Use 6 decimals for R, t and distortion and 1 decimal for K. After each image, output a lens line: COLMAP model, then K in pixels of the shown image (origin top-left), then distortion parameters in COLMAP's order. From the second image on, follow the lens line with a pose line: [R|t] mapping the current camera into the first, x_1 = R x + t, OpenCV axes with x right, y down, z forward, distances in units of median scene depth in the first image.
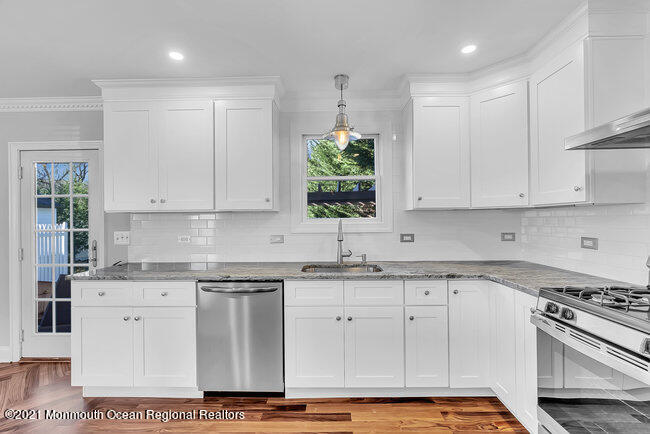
lens RADIAL K [[295.1, 0, 325.0], [0, 295.1, 217.0], [0, 0, 1]] dist [-0.003889, 0.000185]
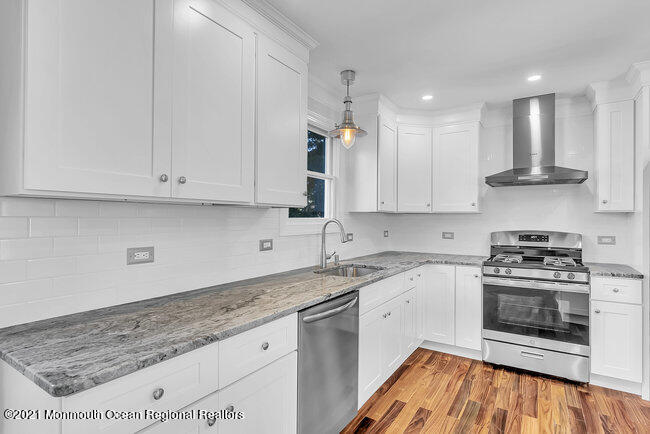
lens RADIAL K [[337.8, 0, 325.0], [0, 337.8, 217.0], [0, 0, 1]] dist [0.003590, 0.000439]
pose [[0.523923, 0.017364, 0.851589, -1.057741], [-0.018335, 0.999790, -0.009106, 0.011924], [-0.851568, -0.010843, 0.524131, 0.549918]]
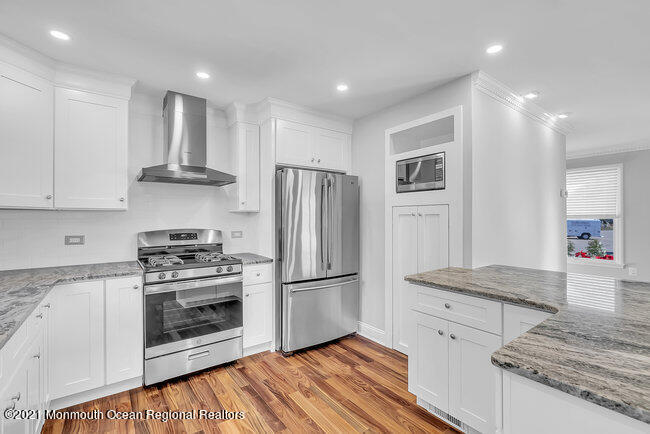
lens RADIAL K [[295.1, 0, 325.0], [0, 295.1, 217.0], [0, 0, 1]] dist [-0.003889, 0.000185]
pose [[-0.613963, 0.013576, 0.789218, -0.701433], [0.000652, 0.999860, -0.016692, 0.010461], [-0.789334, -0.009733, -0.613887, 0.871583]]
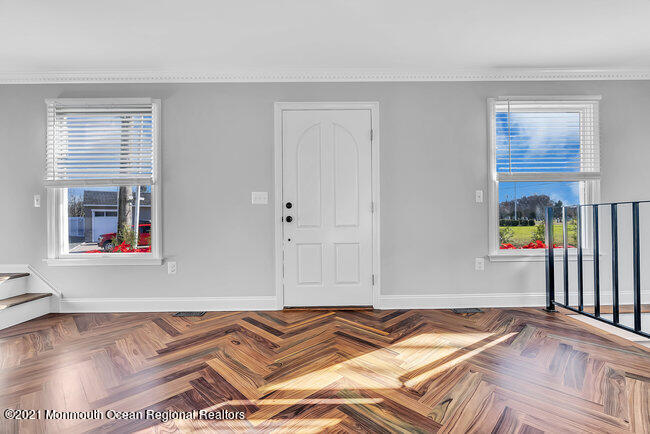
lens RADIAL K [[295.1, 0, 325.0], [0, 295.1, 217.0], [0, 0, 1]] dist [-0.003889, 0.000185]
pose [[-0.999137, 0.026713, -0.031813, -1.081246], [0.027343, 0.999435, -0.019544, 0.189066], [0.031273, -0.020397, -0.999303, -0.871344]]
